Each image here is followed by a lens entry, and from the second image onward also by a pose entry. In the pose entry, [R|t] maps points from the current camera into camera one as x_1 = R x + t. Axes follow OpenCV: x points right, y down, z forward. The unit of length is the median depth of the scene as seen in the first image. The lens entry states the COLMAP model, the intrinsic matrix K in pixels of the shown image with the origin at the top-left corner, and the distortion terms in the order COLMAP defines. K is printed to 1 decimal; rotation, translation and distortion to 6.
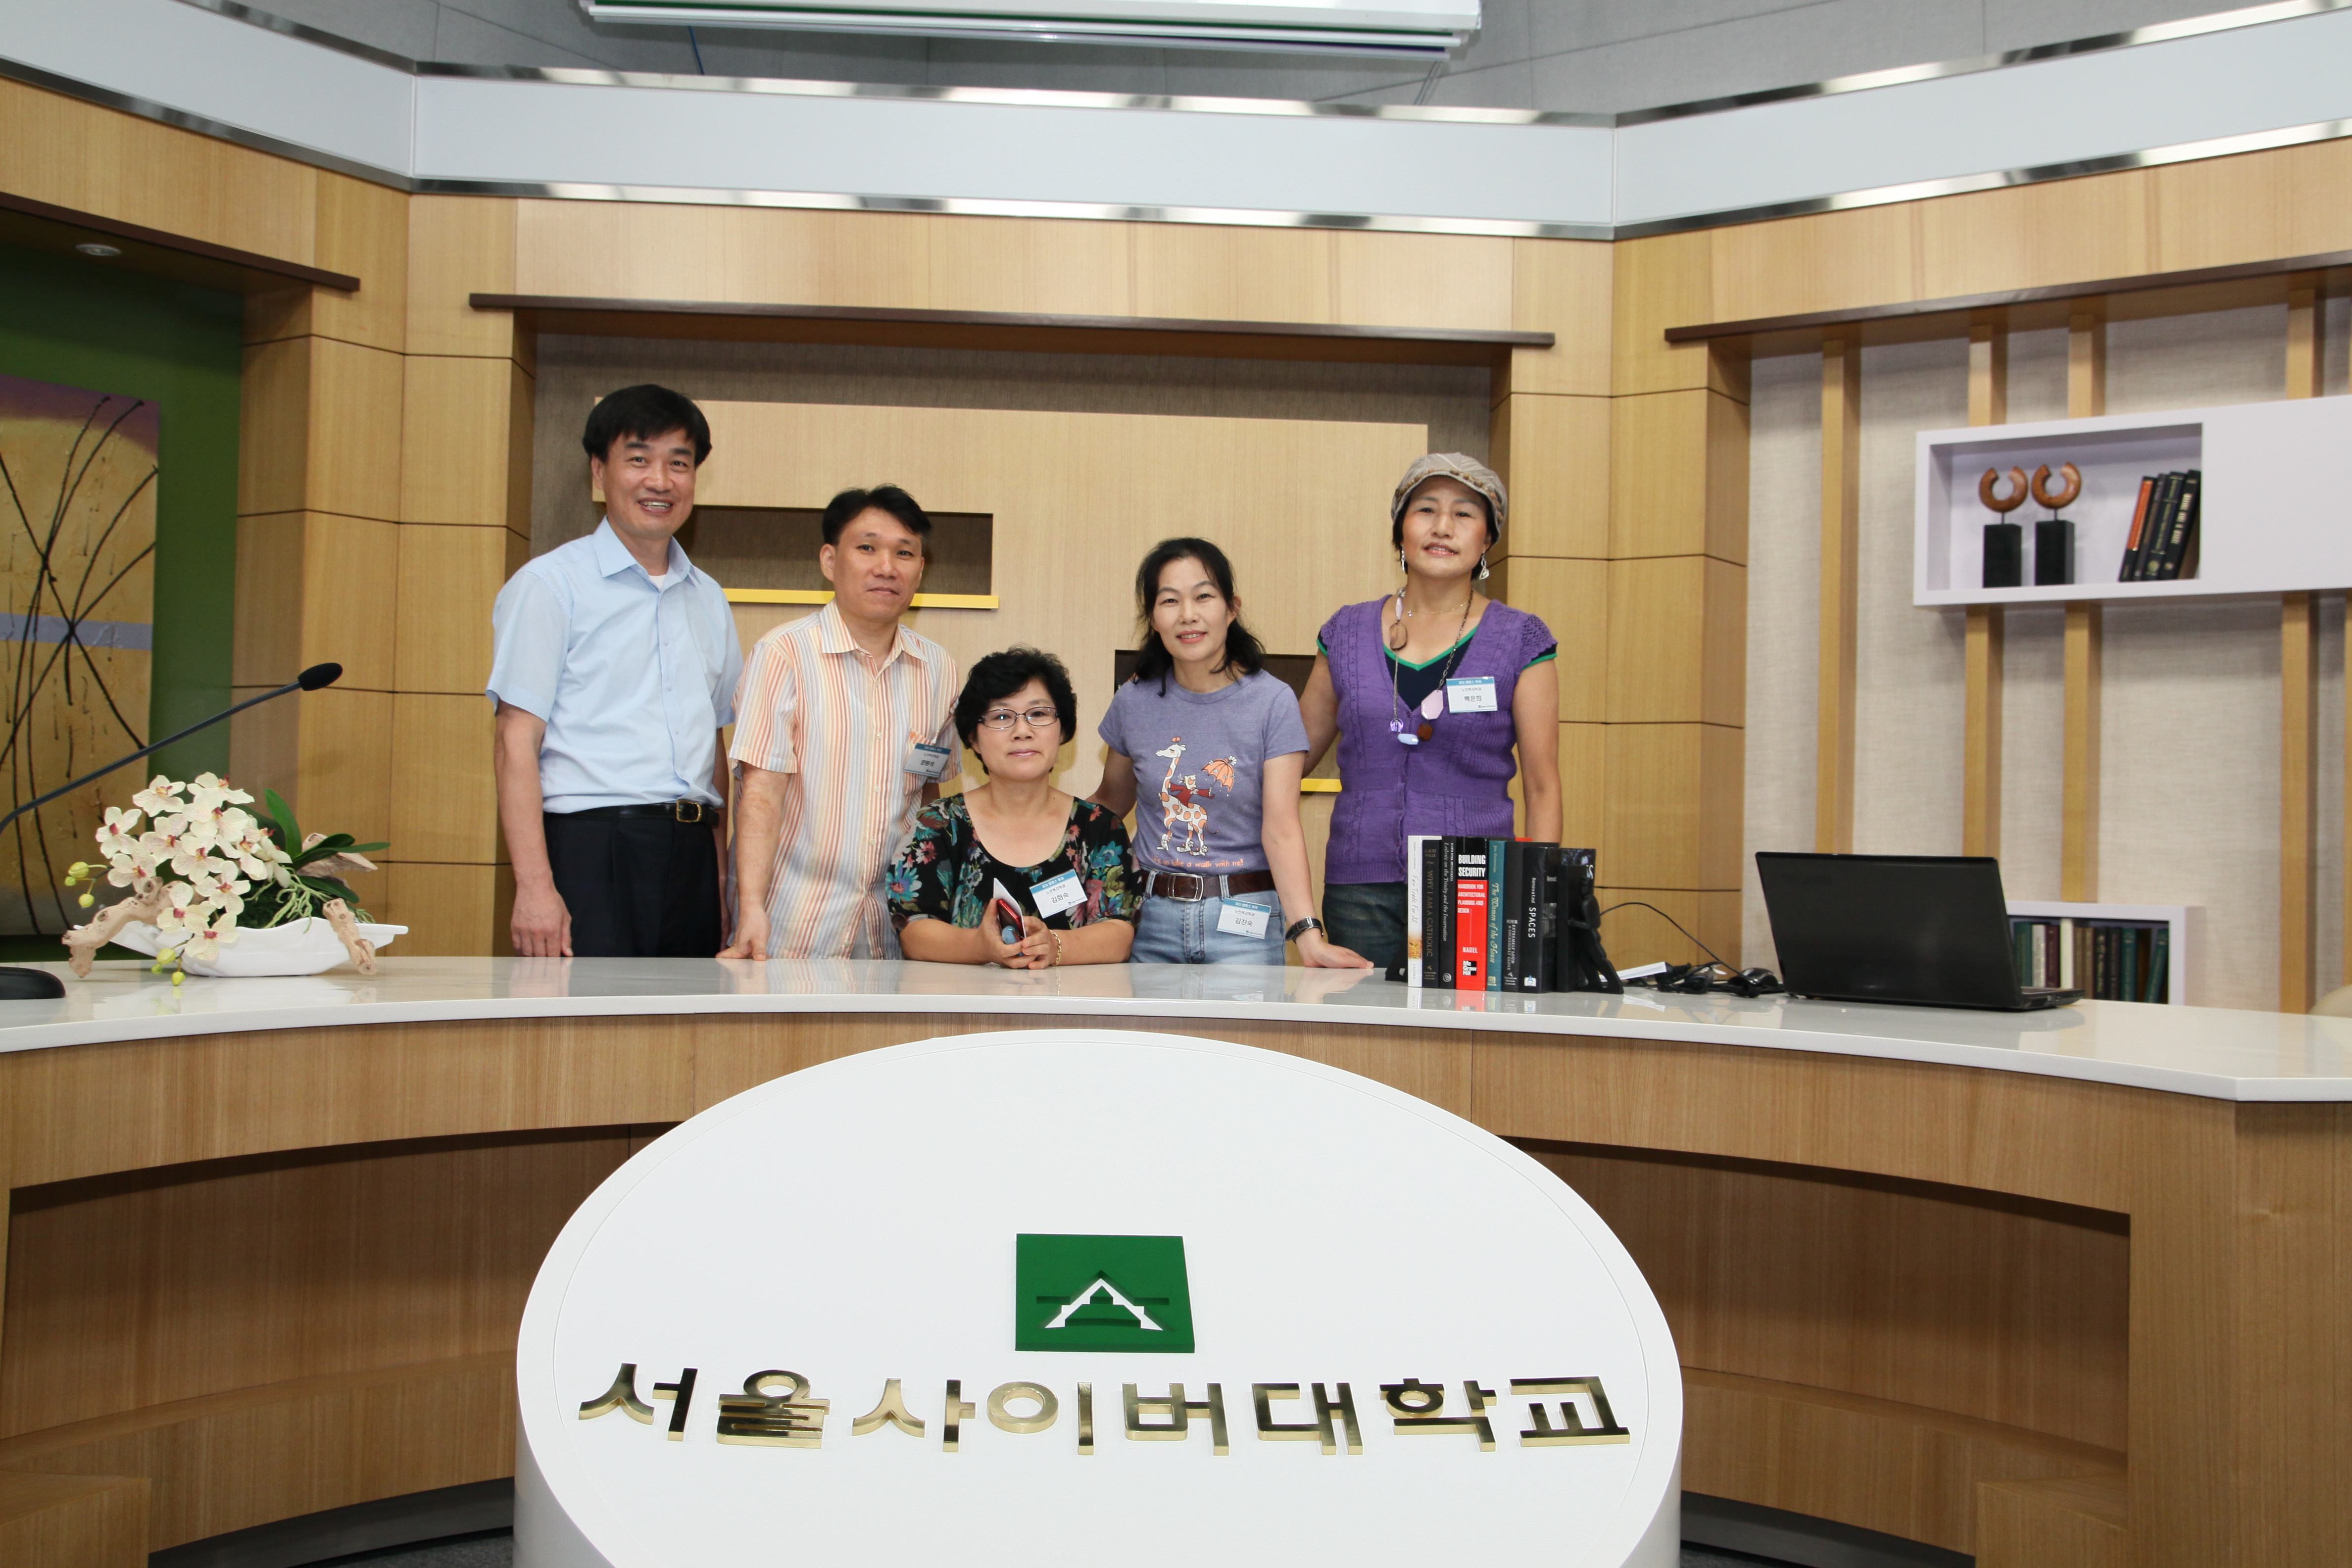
lens RADIAL K [[2403.2, 0, 1177.8], [0, 2403.2, 785.3], [0, 0, 1]] dist [-0.055888, 0.200280]
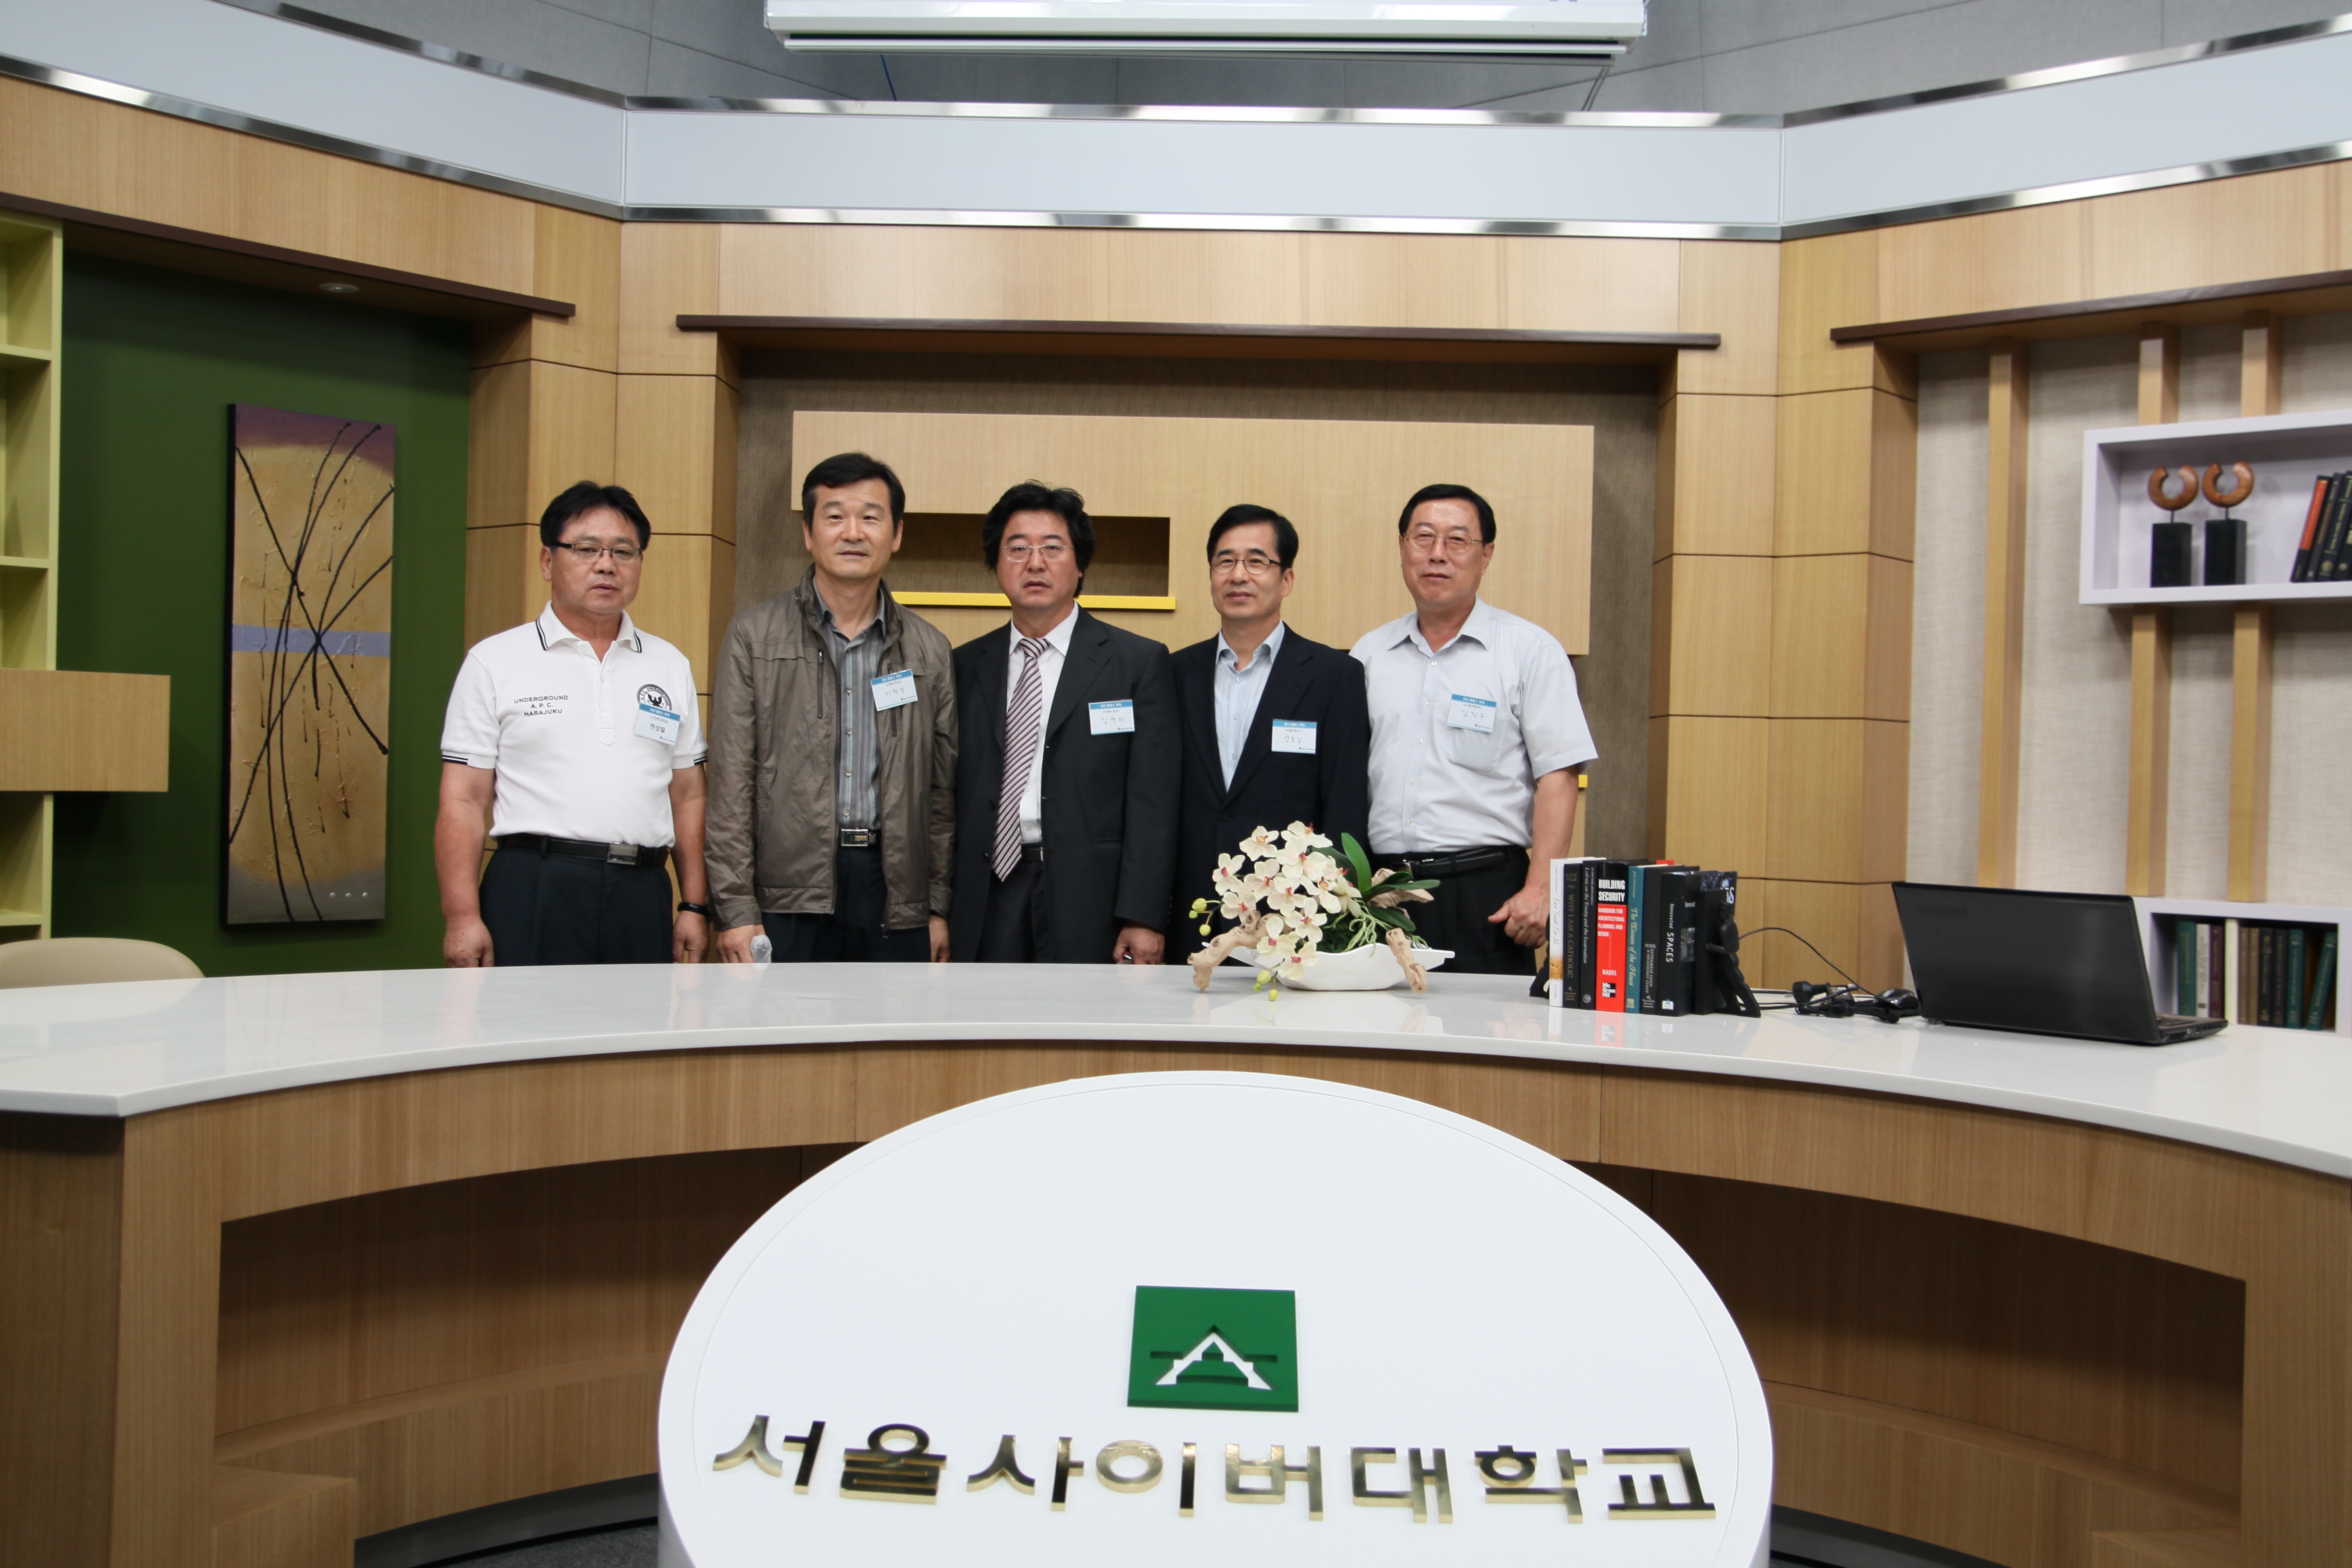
lens RADIAL K [[2308.7, 0, 1176.0], [0, 2308.7, 784.0], [0, 0, 1]] dist [-0.066246, 0.182407]
pose [[0.995539, 0.001383, -0.094338, 0.029946], [0.001422, 0.999559, 0.029661, -0.041397], [0.094337, -0.029663, 0.995098, 0.004790]]
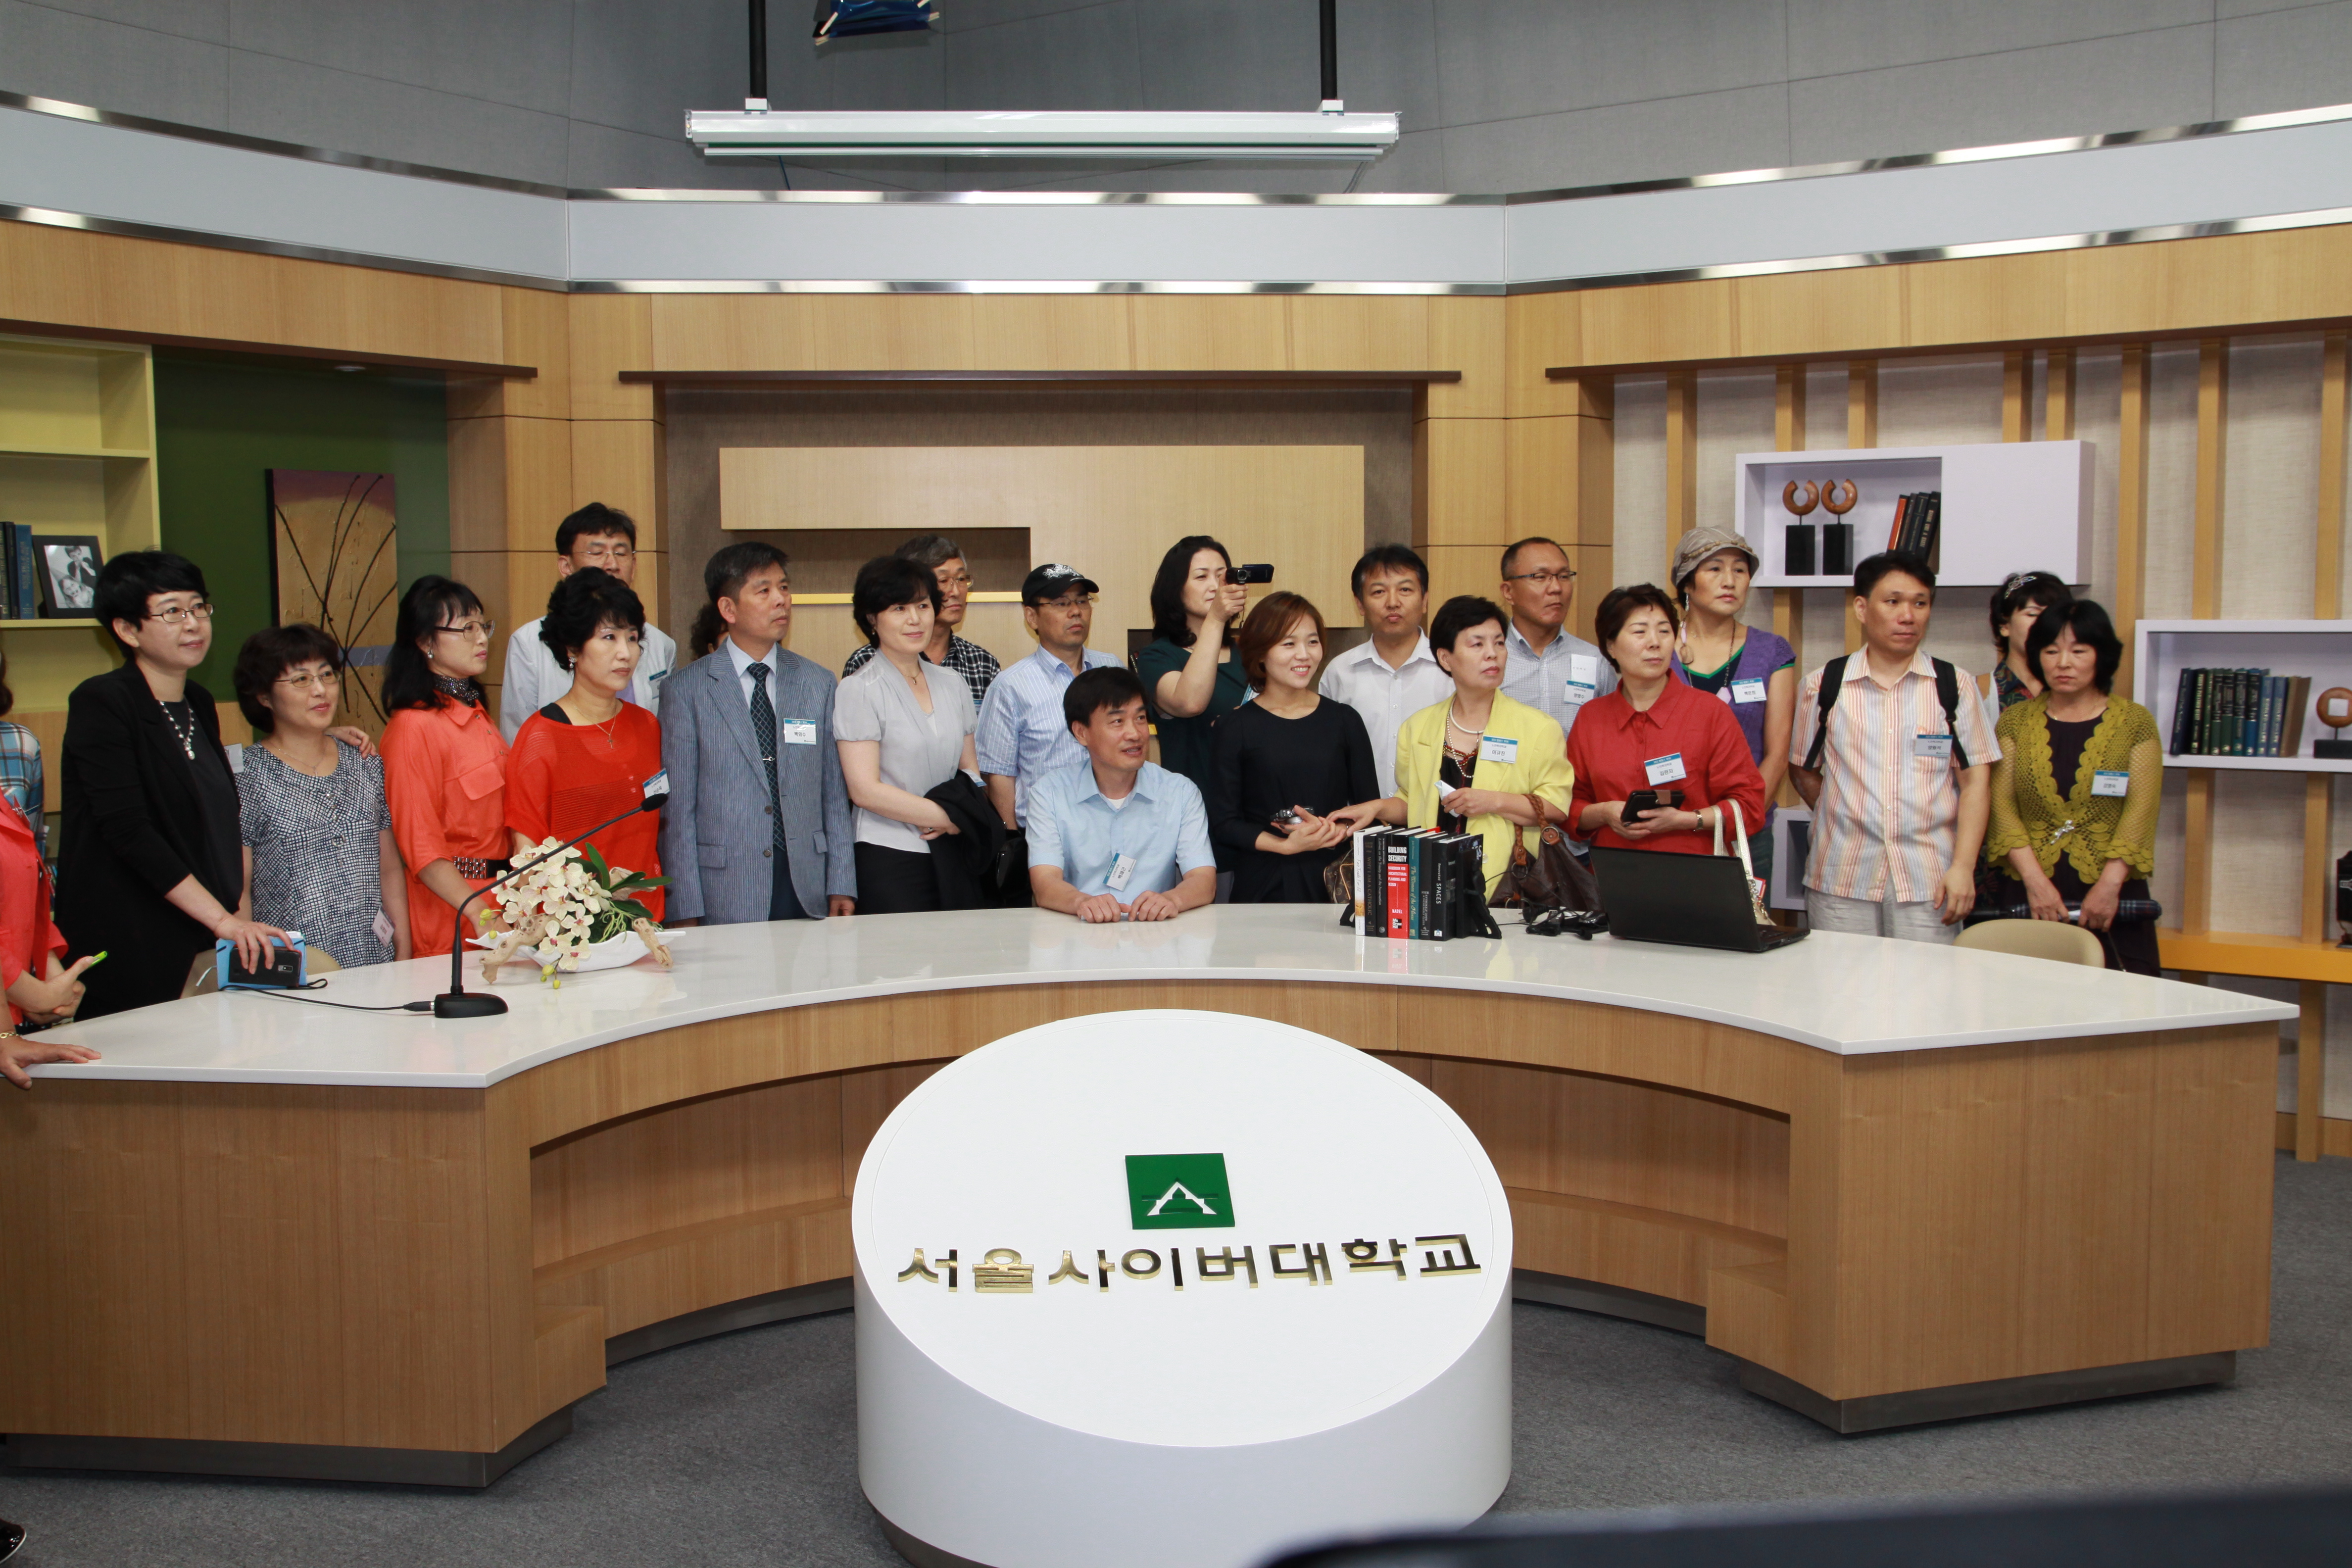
lens RADIAL K [[2338.5, 0, 1176.2], [0, 2338.5, 786.0], [0, 0, 1]] dist [-0.063996, 0.189636]
pose [[0.999425, -0.030553, 0.014713, -0.031736], [0.028724, 0.993339, 0.111595, -0.170222], [-0.018024, -0.111108, 0.993645, -0.406354]]
